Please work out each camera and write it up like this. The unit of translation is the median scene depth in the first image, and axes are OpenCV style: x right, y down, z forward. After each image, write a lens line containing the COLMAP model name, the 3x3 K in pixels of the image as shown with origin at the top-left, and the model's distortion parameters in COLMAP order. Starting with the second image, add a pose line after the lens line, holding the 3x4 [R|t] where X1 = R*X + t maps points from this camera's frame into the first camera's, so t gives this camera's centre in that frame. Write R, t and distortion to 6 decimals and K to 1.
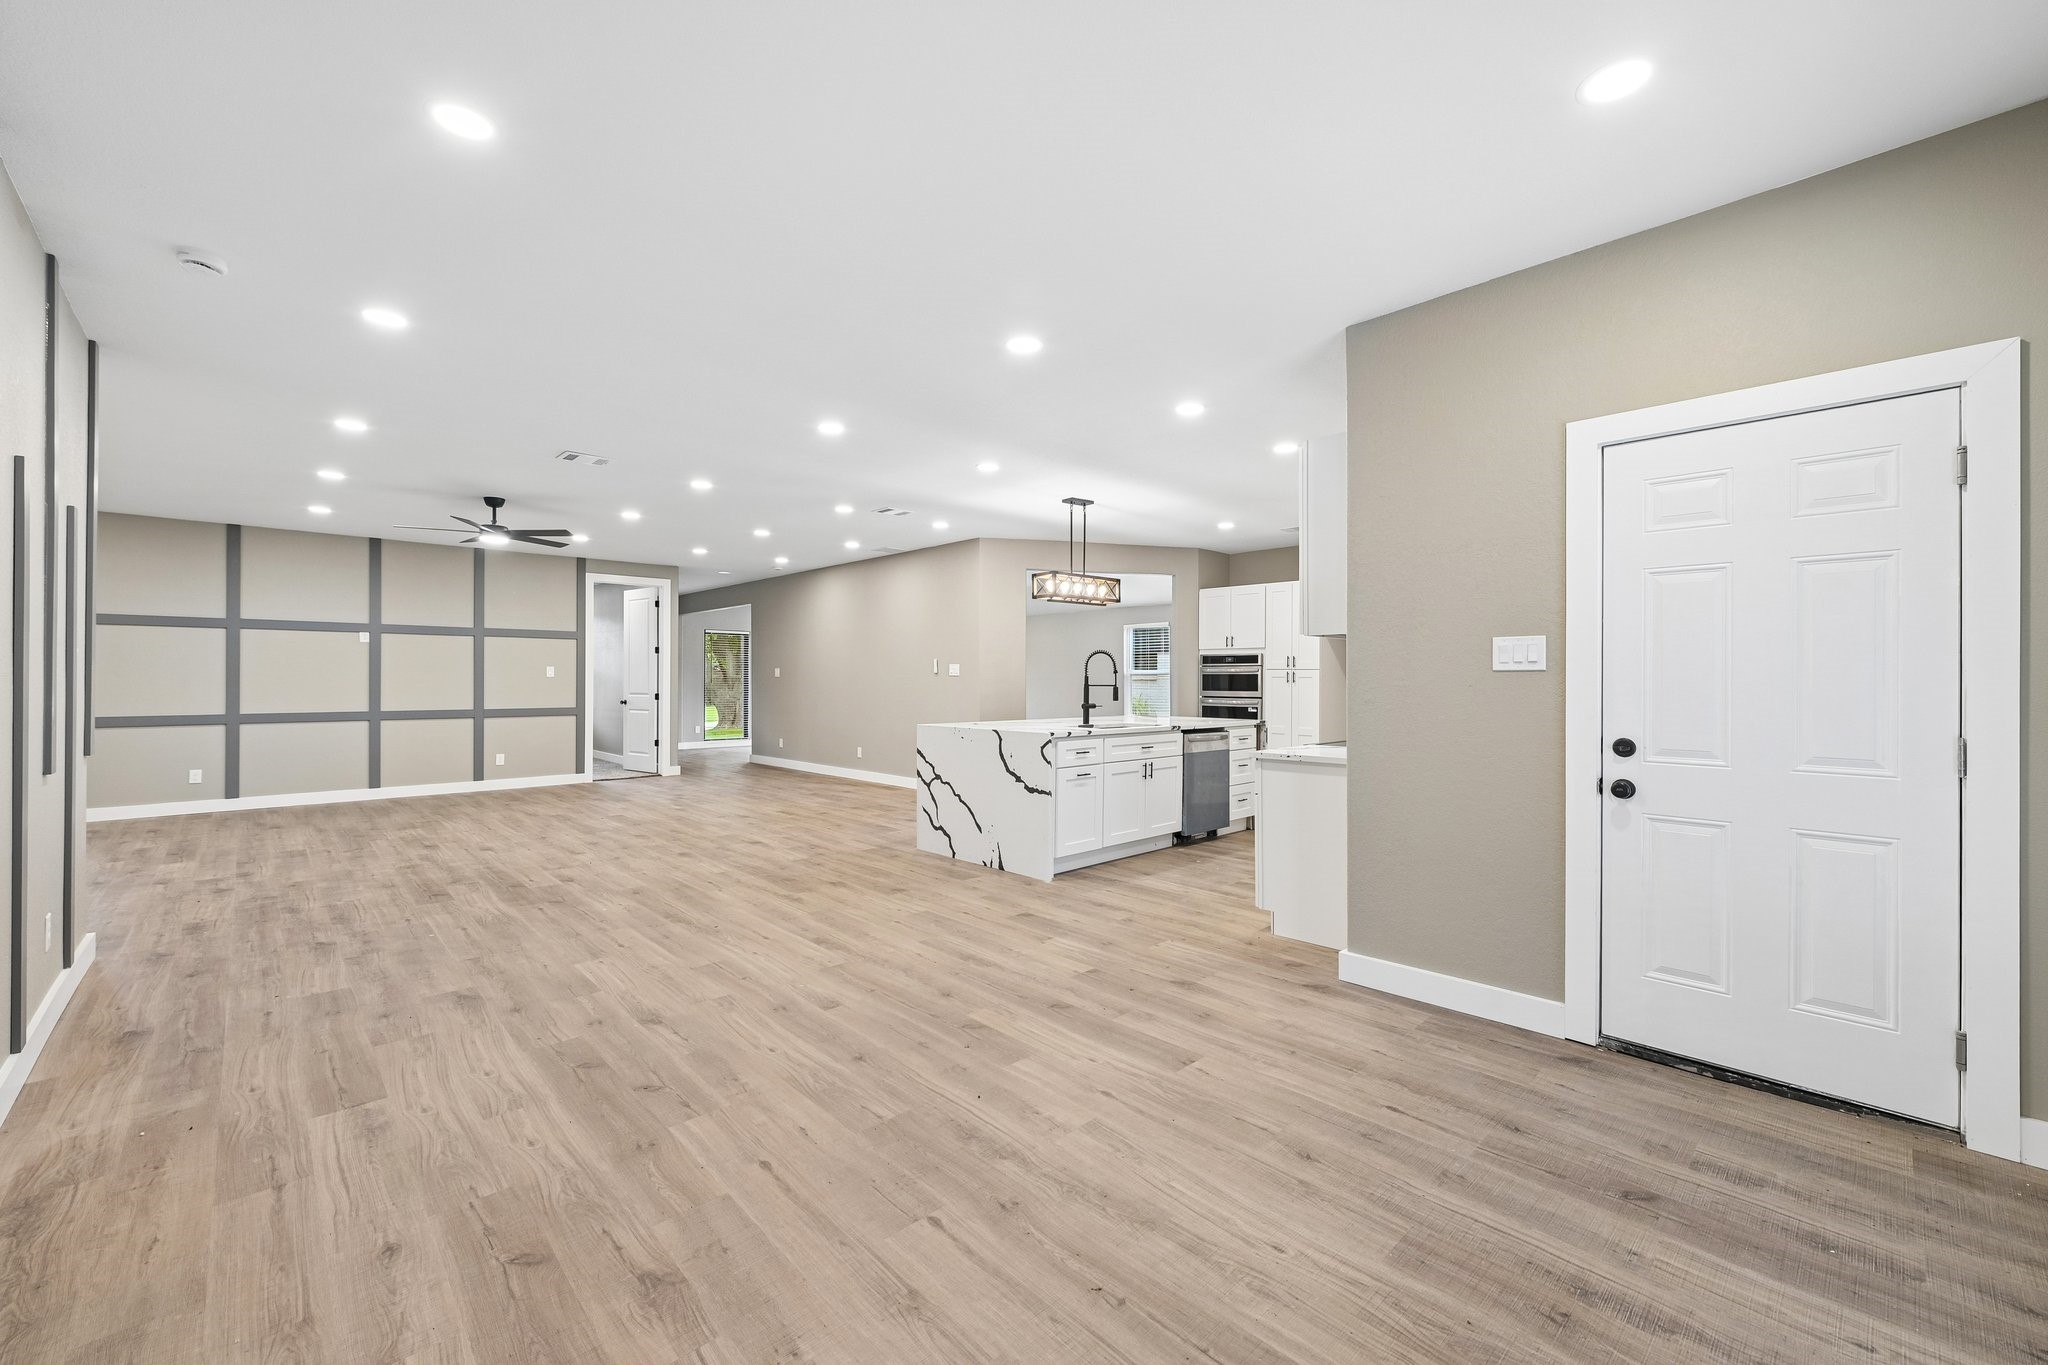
lens RADIAL K [[823.5, 0, 1050.3], [0, 823.5, 675.5], [0, 0, 1]] dist [-0.007449, -0.002171]
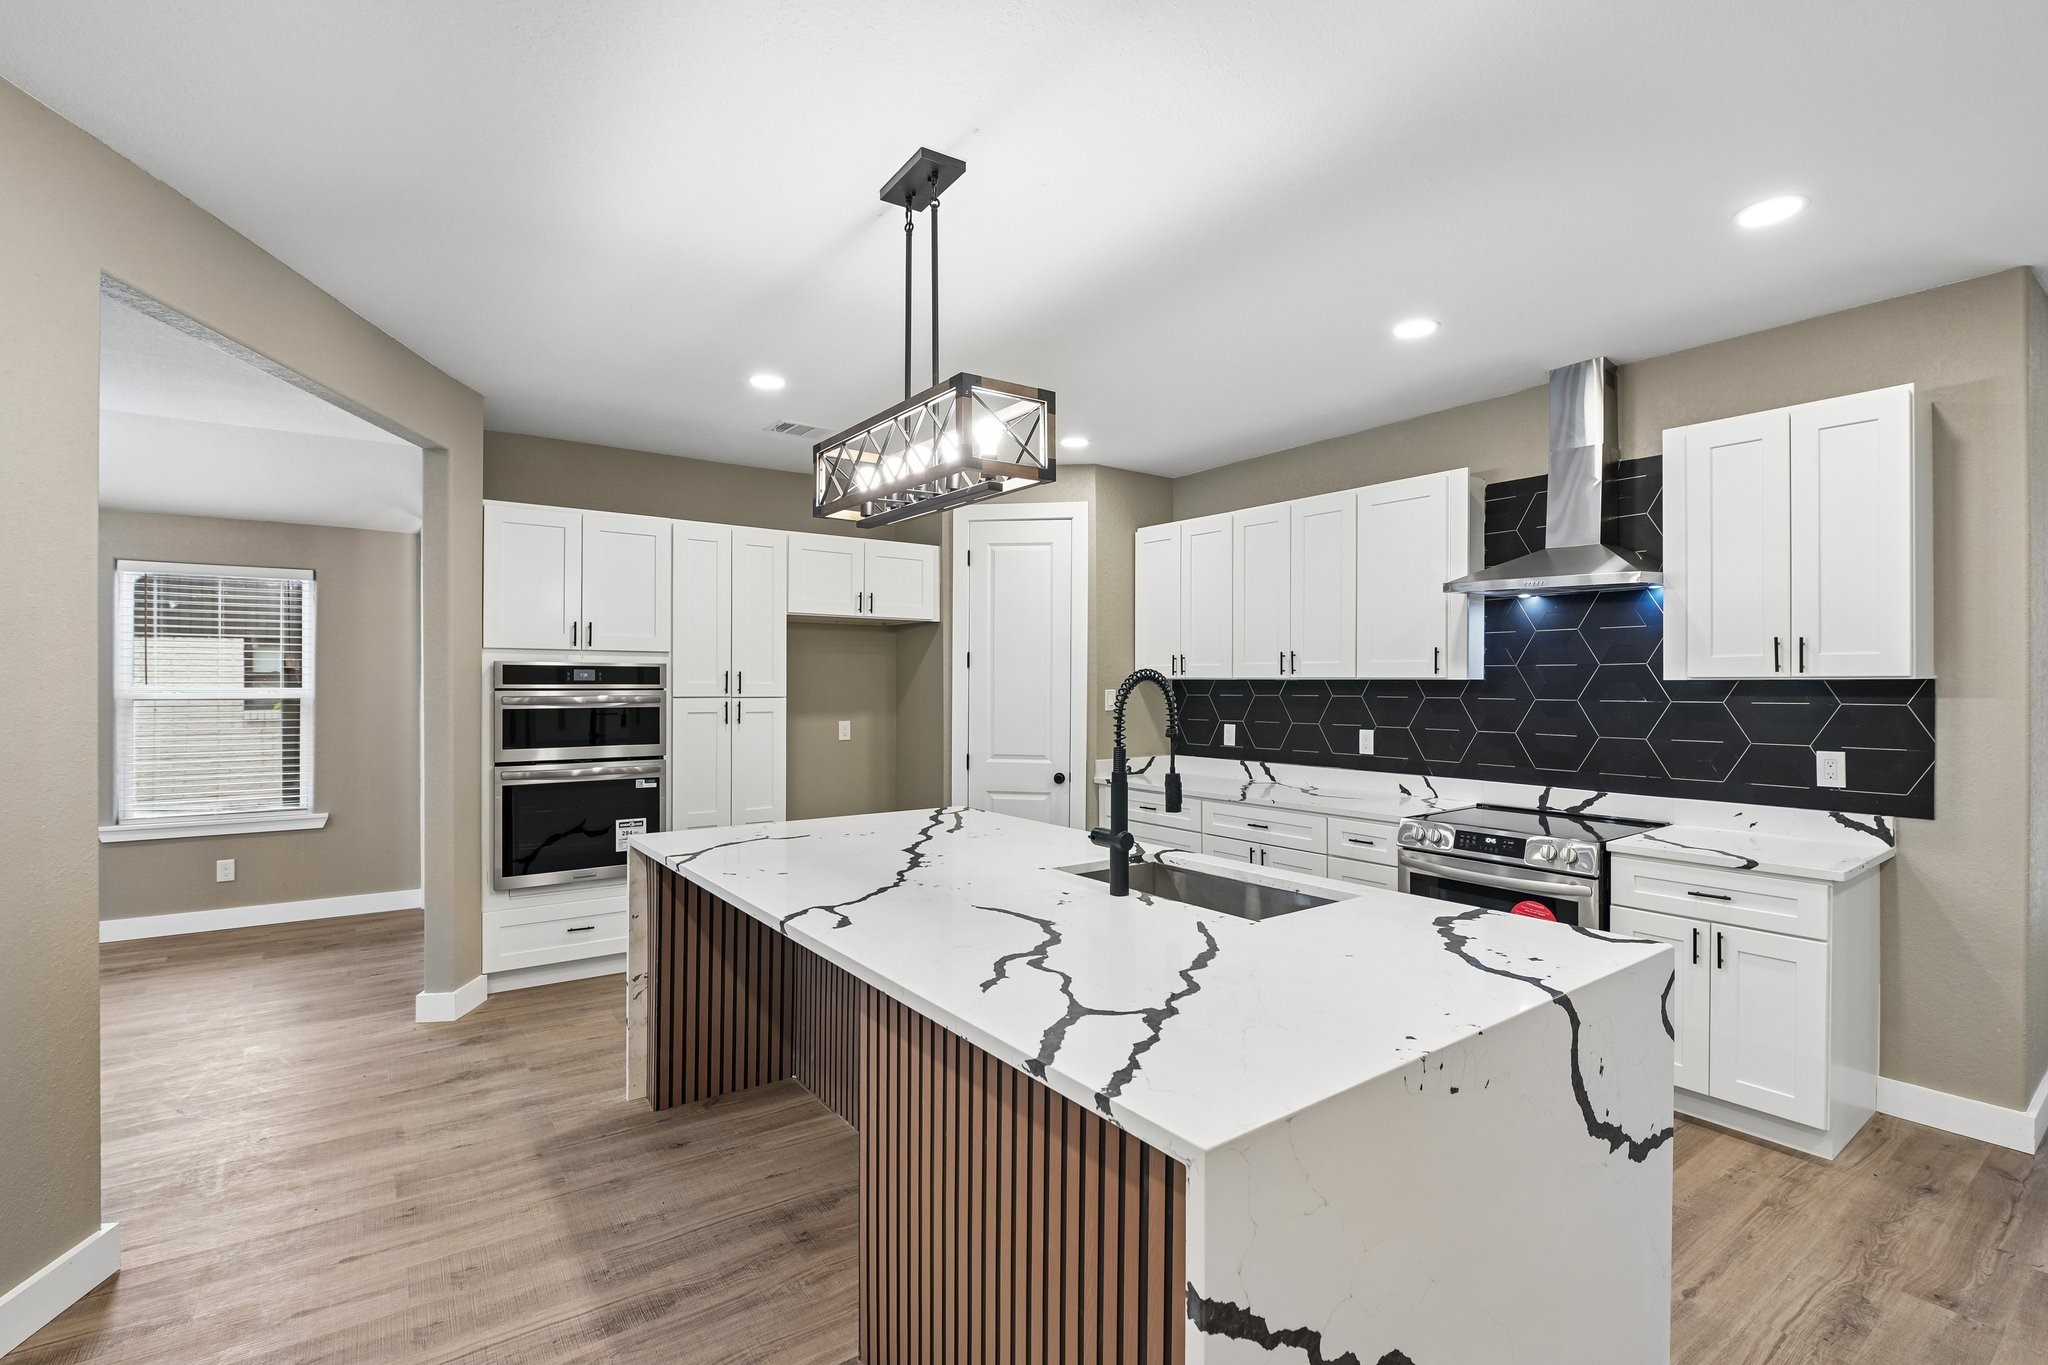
lens RADIAL K [[918.9, 0, 1020.7], [0, 918.9, 678.7], [0, 0, 1]] dist [-0.023152, 0.002039]
pose [[0.169524, 0.000704, 0.985526, -0.301728], [-0.007446, 0.999972, 0.000567, -0.025371], [-0.985498, -0.007434, 0.169525, 0.908227]]
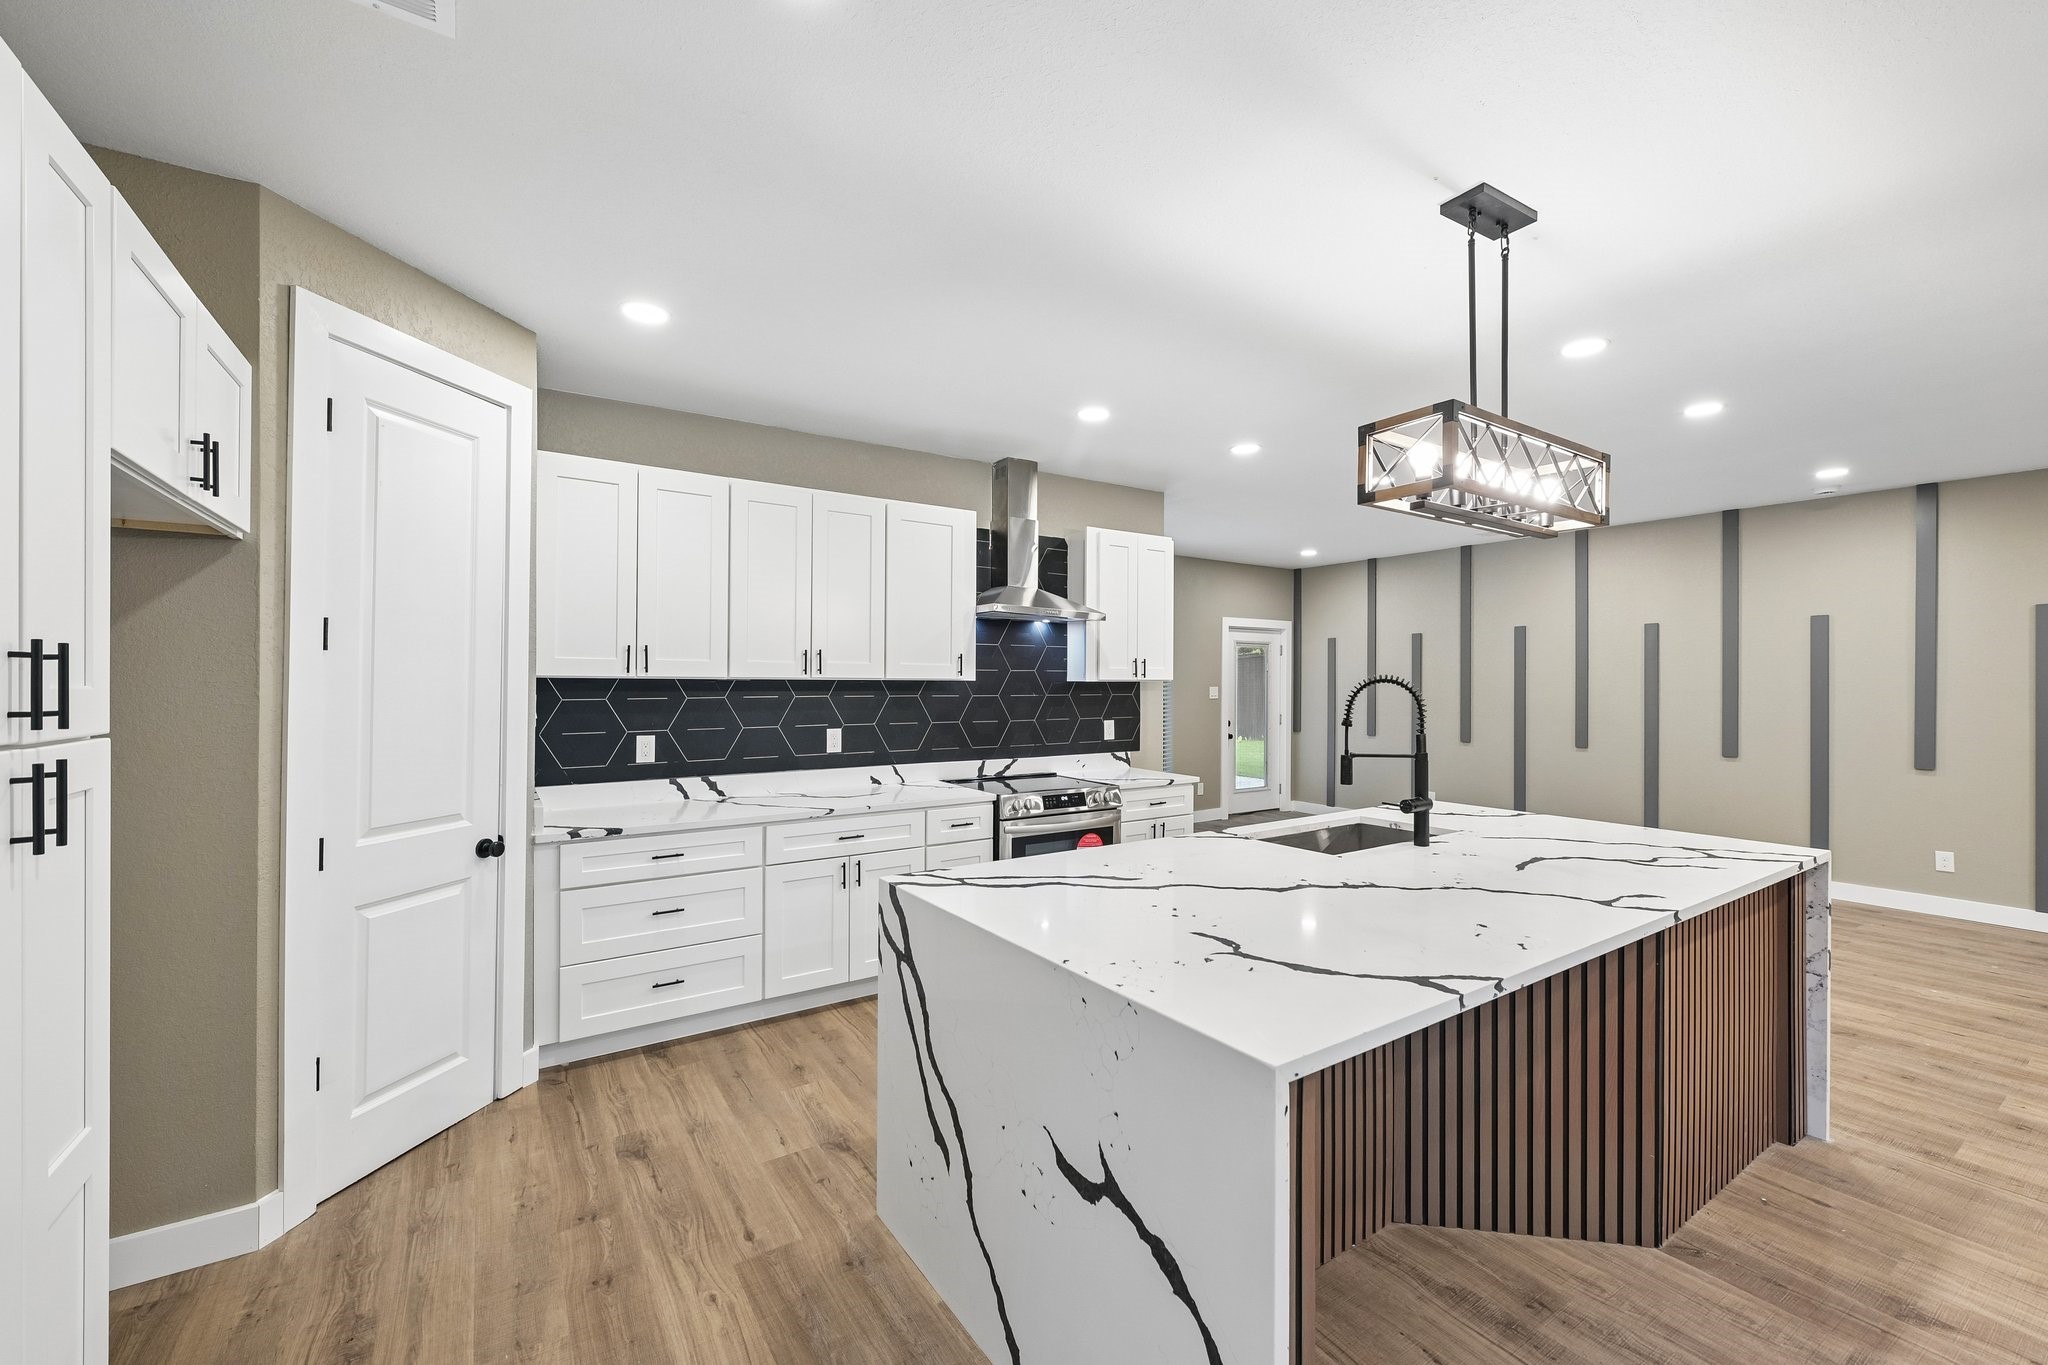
lens RADIAL K [[823.5, 0, 1031.8], [0, 823.5, 676.3], [0, 0, 1]] dist [-0.007449, -0.002171]
pose [[-0.976558, -0.003440, 0.215226, 0.140836], [-0.006506, 0.999887, -0.013542, -0.021317], [-0.215155, -0.014625, -0.976470, 1.364600]]
